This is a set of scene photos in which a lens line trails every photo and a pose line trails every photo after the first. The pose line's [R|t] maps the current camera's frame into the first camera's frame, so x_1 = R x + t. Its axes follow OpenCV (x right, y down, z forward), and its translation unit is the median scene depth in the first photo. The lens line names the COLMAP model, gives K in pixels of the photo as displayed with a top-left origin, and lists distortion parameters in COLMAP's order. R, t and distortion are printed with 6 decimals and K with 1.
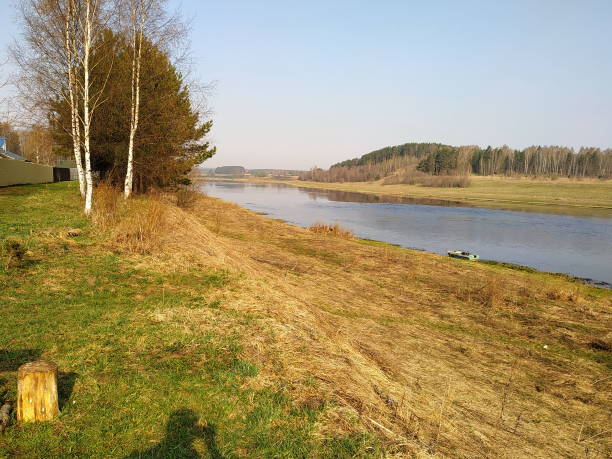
lens RADIAL K [[502.8, 0, 315.3], [0, 502.8, 231.9], [0, 0, 1]] dist [0.063318, -0.129275]
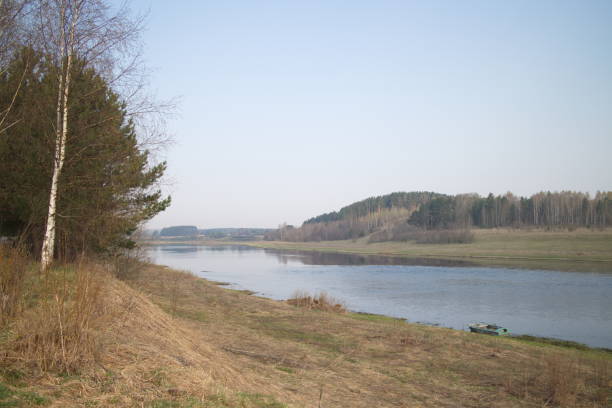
lens RADIAL K [[618.0, 0, 313.6], [0, 618.0, 204.2], [0, 0, 1]] dist [0.001088, -0.002220]
pose [[0.998422, -0.027903, 0.048735, -0.031808], [0.035296, 0.986791, -0.158109, -0.005757], [-0.043679, 0.159580, 0.986218, 0.096499]]
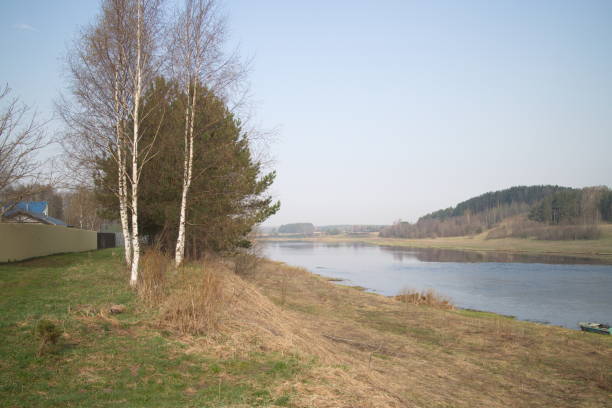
lens RADIAL K [[618.0, 0, 313.6], [0, 618.0, 204.2], [0, 0, 1]] dist [0.001088, -0.002220]
pose [[0.989788, -0.041576, -0.136349, -0.001917], [0.019733, 0.987275, -0.157793, -0.000911], [0.141175, 0.153491, 0.978013, 0.005169]]
